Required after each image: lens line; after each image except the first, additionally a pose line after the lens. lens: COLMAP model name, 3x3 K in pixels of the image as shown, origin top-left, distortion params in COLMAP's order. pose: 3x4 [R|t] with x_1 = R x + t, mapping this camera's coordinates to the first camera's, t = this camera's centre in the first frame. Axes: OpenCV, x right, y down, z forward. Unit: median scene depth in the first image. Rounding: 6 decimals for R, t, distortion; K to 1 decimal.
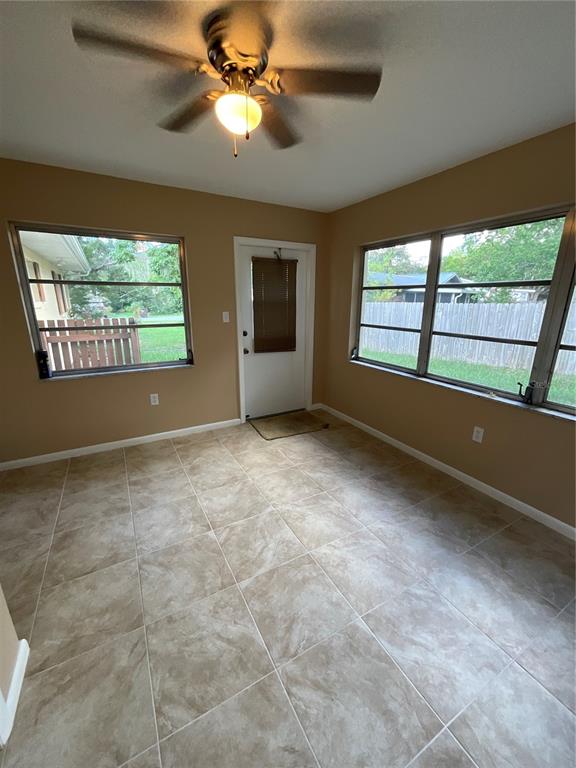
lens RADIAL K [[310.3, 0, 285.4], [0, 310.3, 382.8], [0, 0, 1]] dist [0.000616, -0.002091]
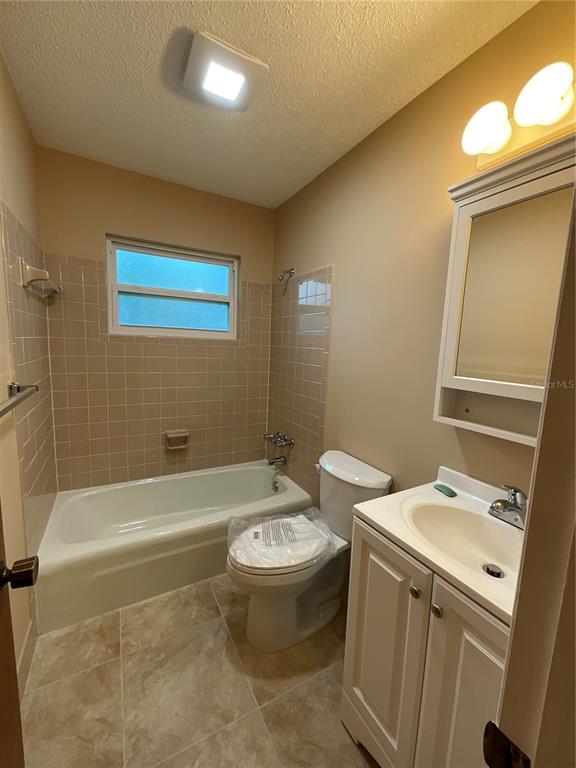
lens RADIAL K [[310.3, 0, 288.5], [0, 310.3, 383.0], [0, 0, 1]] dist [0.000616, -0.002091]
pose [[0.999410, 0.032311, 0.011626, 0.366169], [-0.030448, 0.990372, -0.135039, 0.073554], [-0.015877, 0.134606, 0.990772, -0.153792]]
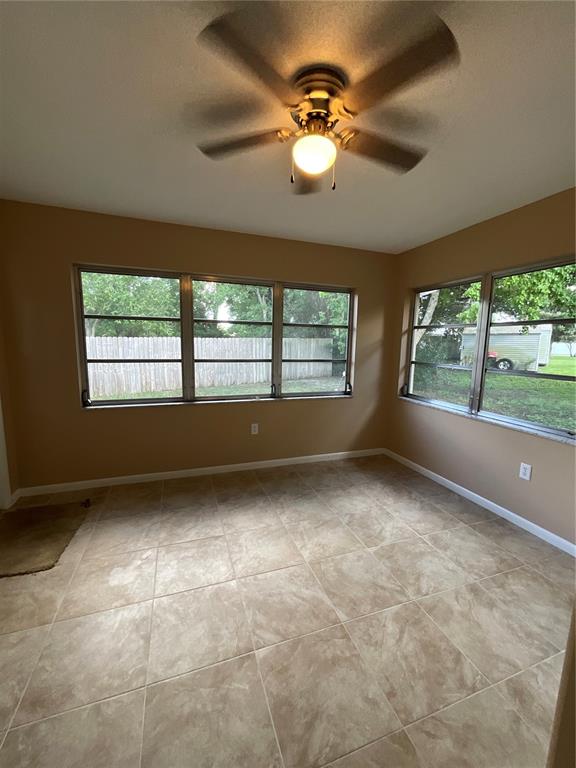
lens RADIAL K [[310.3, 0, 289.0], [0, 310.3, 382.3], [0, 0, 1]] dist [0.000616, -0.002091]
pose [[0.162234, -0.132247, 0.977850, -0.937027], [0.236160, 0.967382, 0.091650, -0.174831], [-0.958076, 0.216060, 0.188174, 0.759999]]
